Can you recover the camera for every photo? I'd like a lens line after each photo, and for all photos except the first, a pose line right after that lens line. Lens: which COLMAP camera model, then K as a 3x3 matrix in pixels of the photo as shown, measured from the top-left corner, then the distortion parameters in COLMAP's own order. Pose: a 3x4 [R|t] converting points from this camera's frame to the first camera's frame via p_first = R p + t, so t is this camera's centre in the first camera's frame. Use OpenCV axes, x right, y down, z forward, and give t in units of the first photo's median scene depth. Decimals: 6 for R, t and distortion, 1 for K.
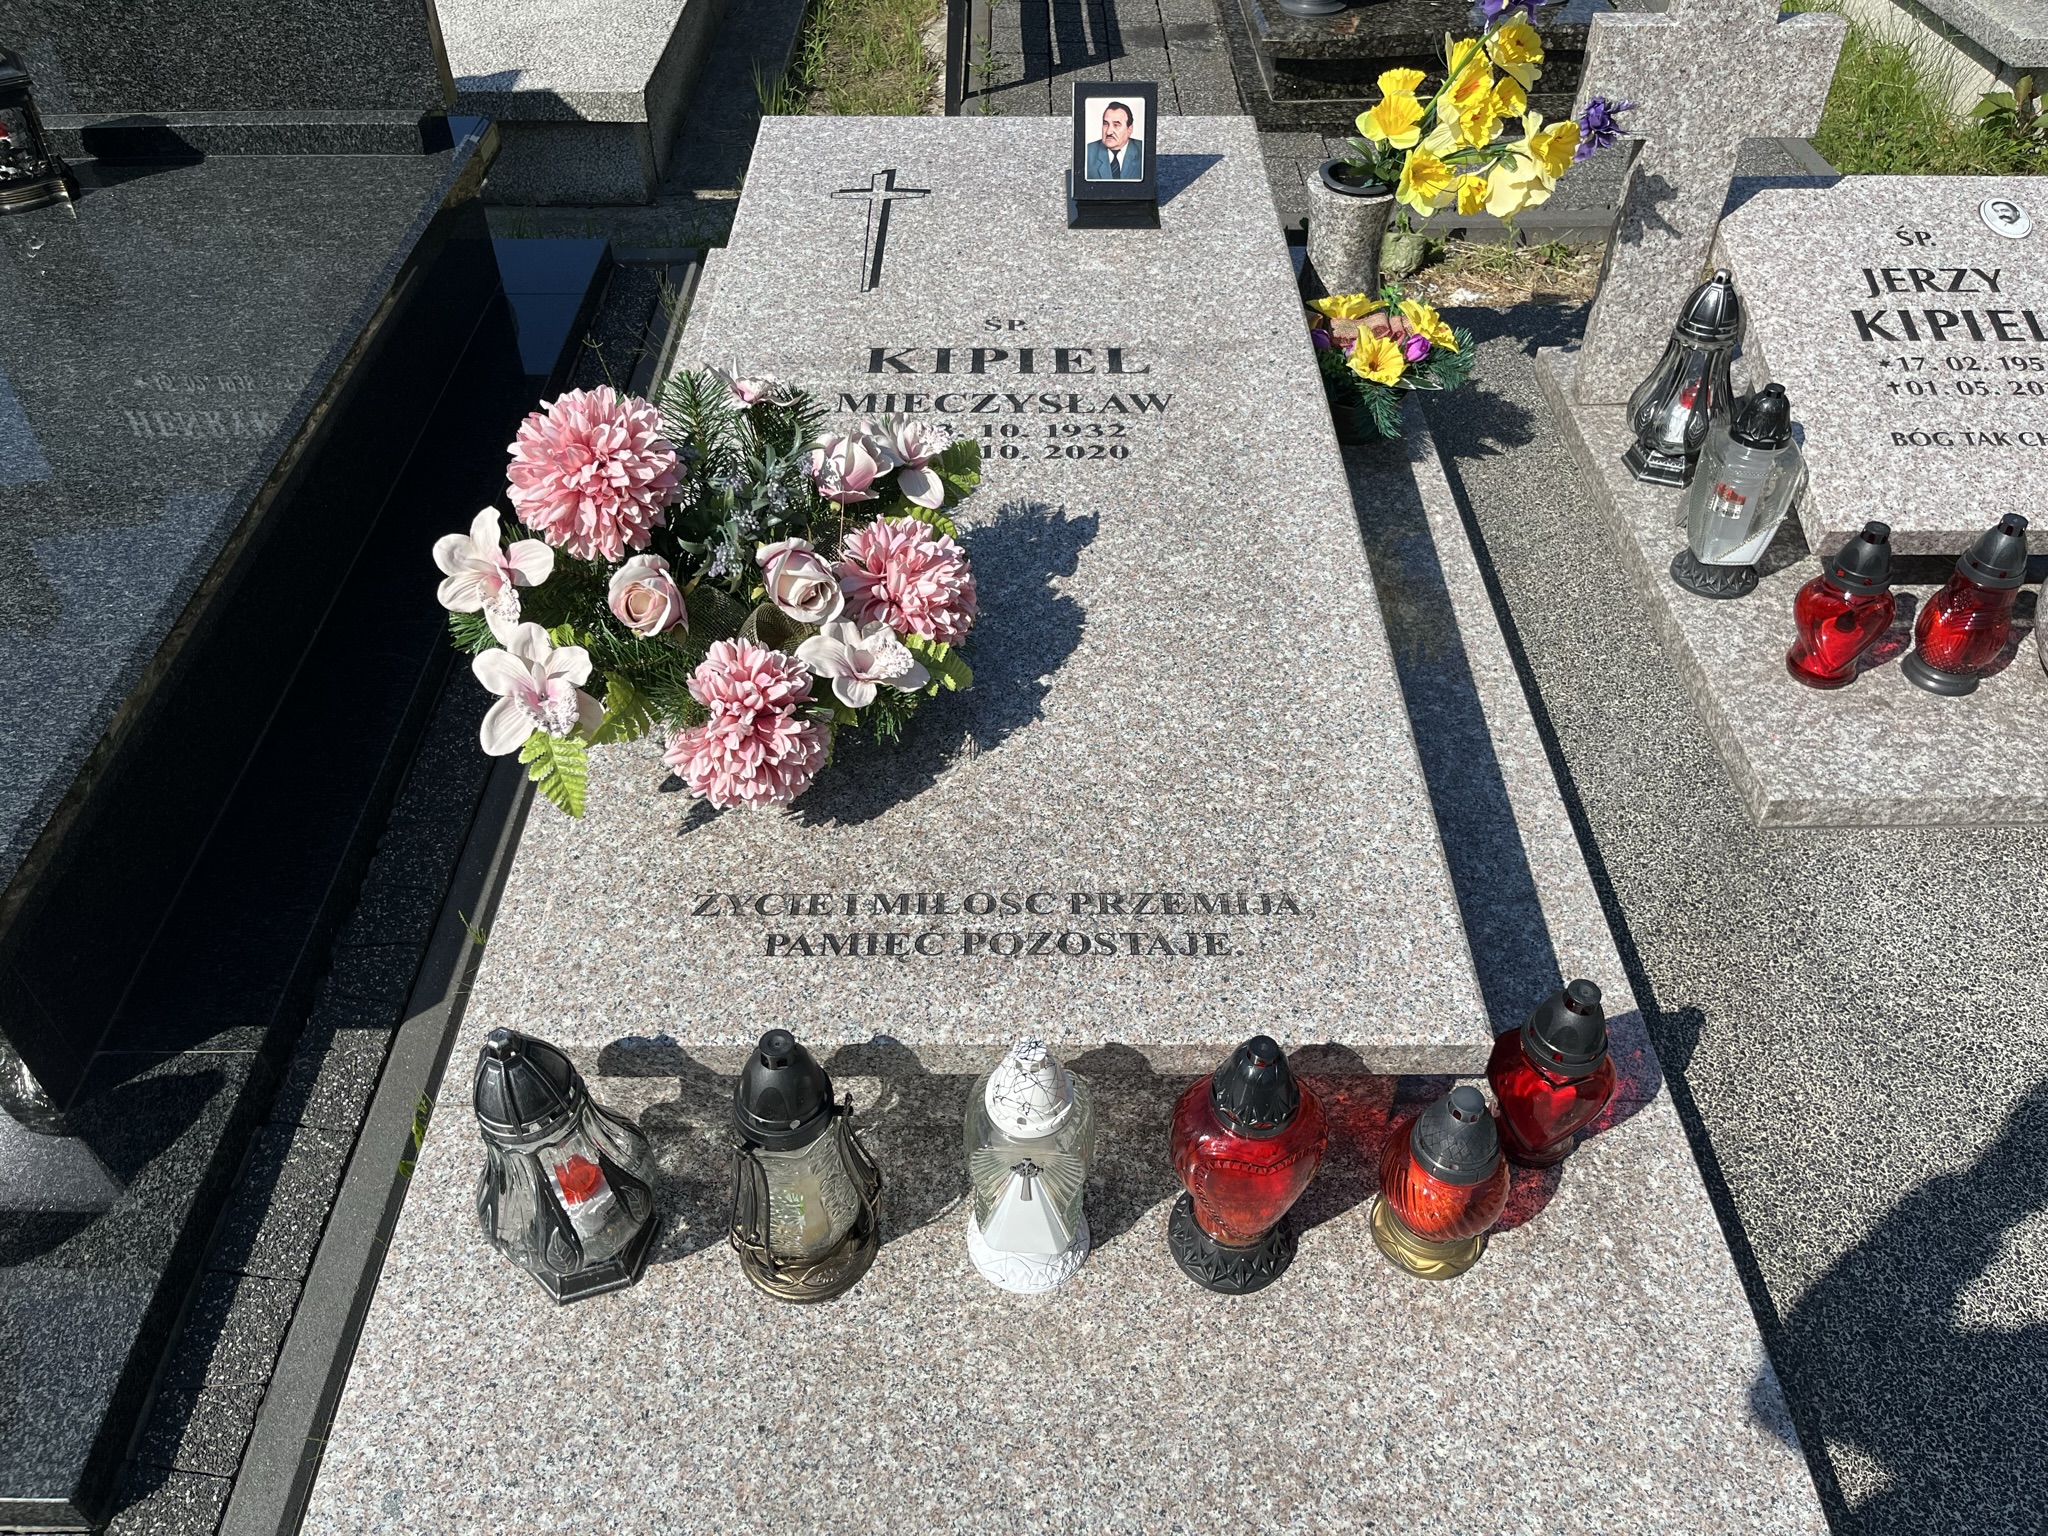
lens RADIAL K [[1559.0, 0, 1019.1], [0, 1559.0, 773.5], [0, 0, 1]] dist [0.052856, -0.069716]
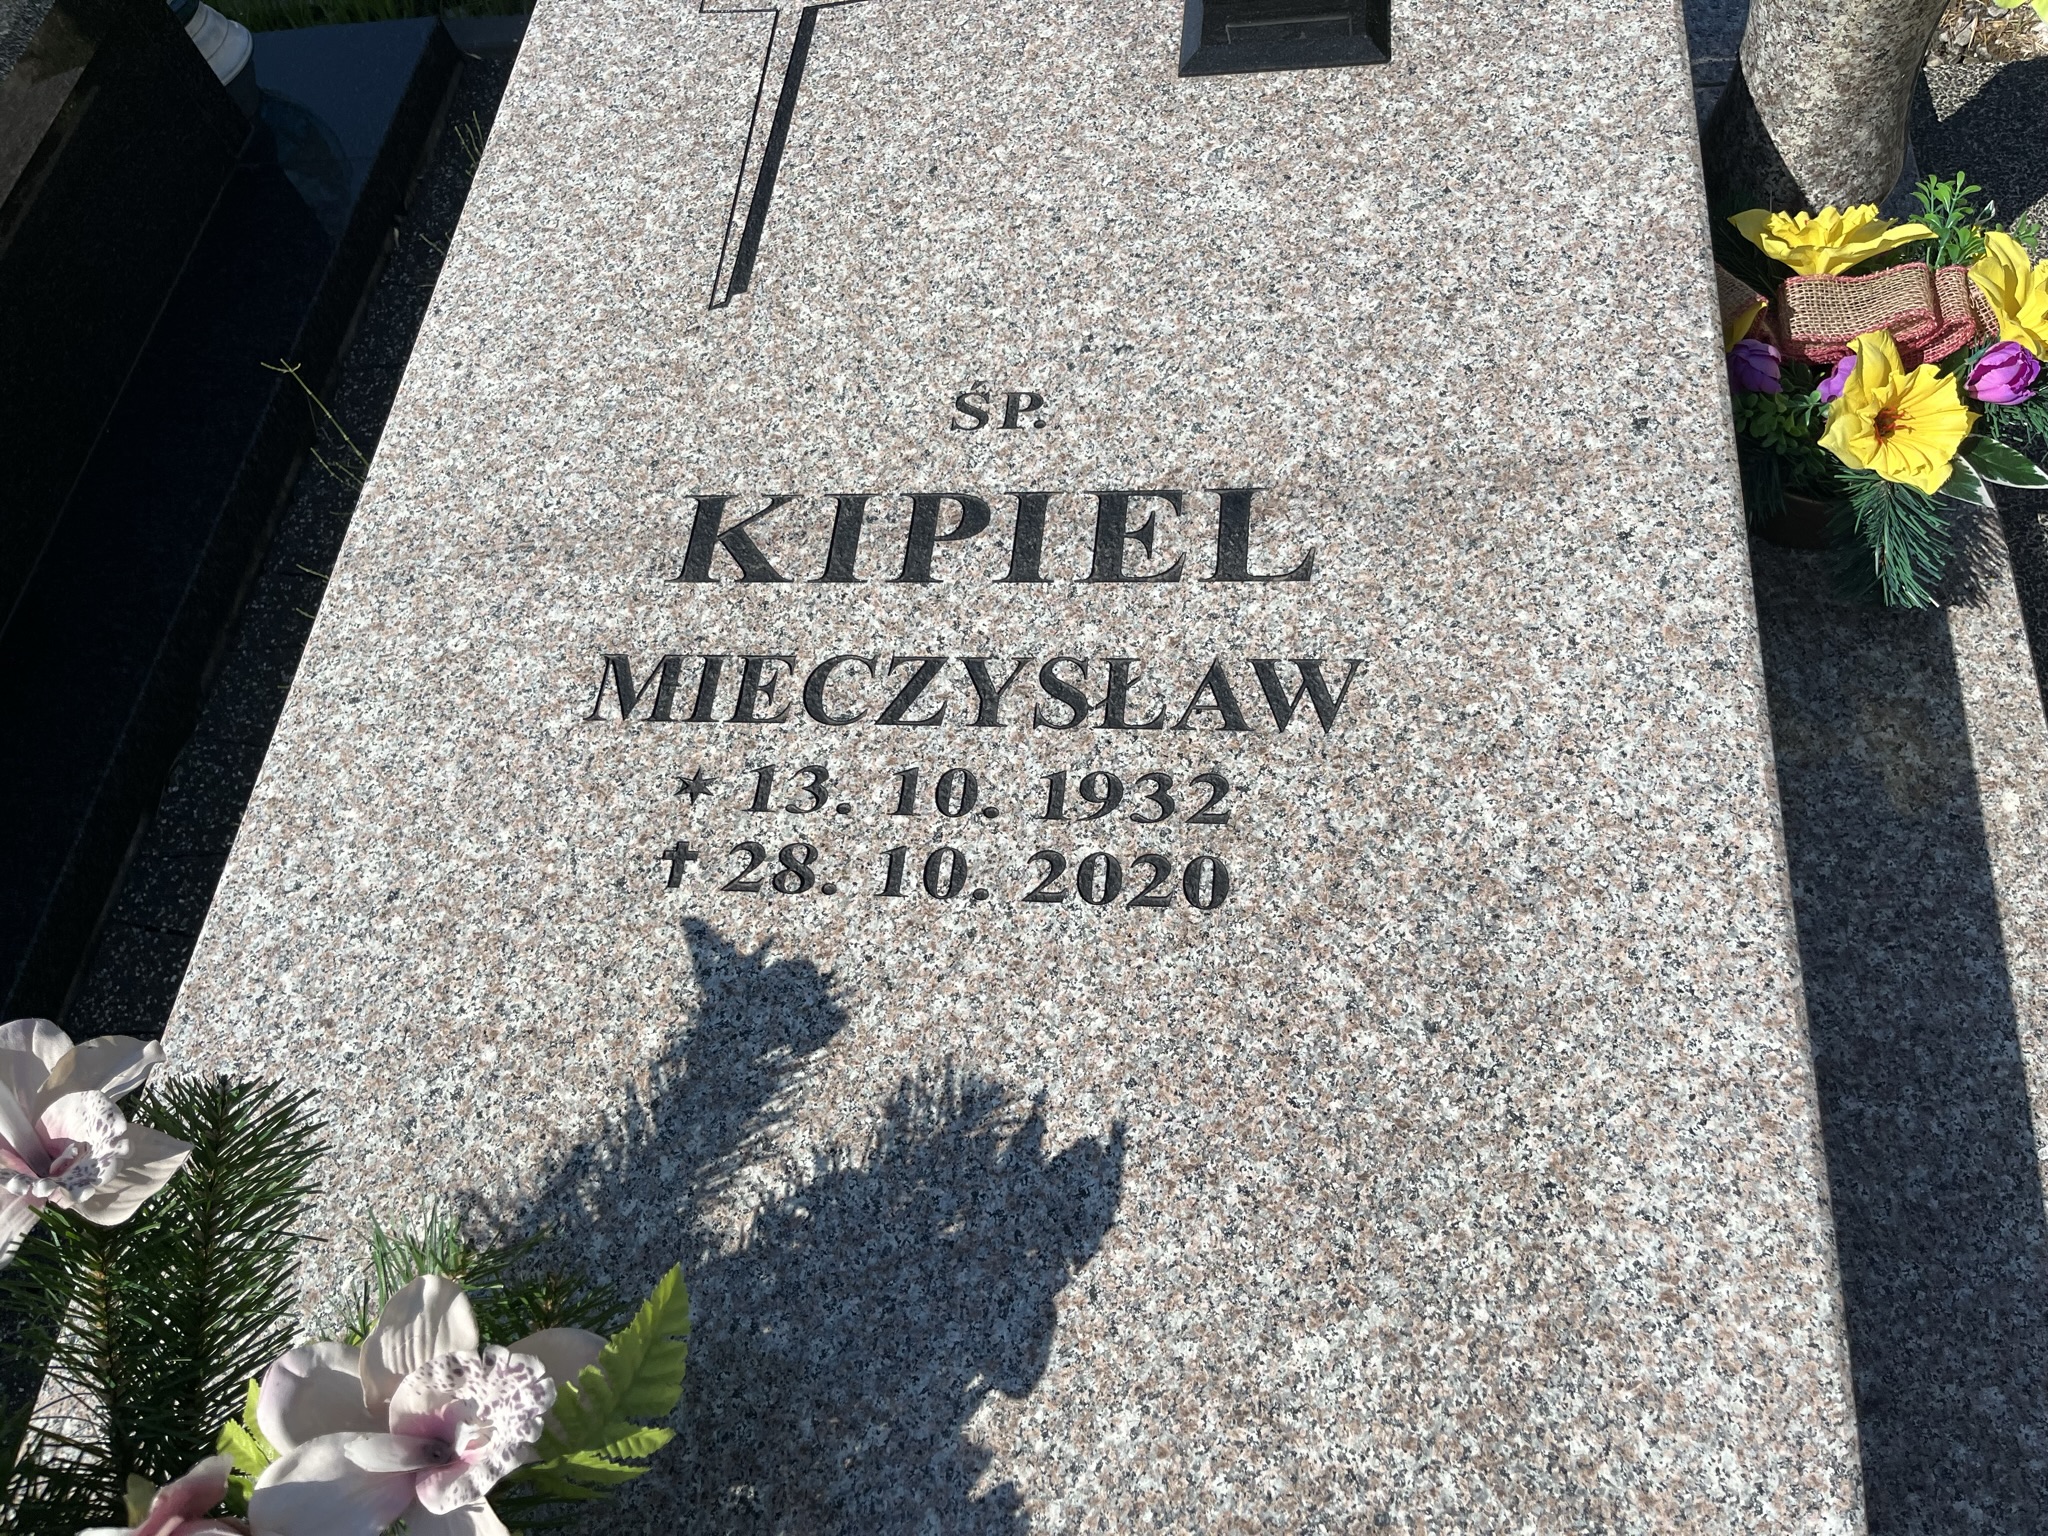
lens RADIAL K [[1559.0, 0, 1031.1], [0, 1559.0, 761.1], [0, 0, 1]] dist [0.052856, -0.069716]
pose [[0.981457, 0.018366, -0.190800, 0.091658], [0.039975, 0.953900, 0.297450, -0.341522], [0.187467, -0.299562, 0.935478, 0.589854]]
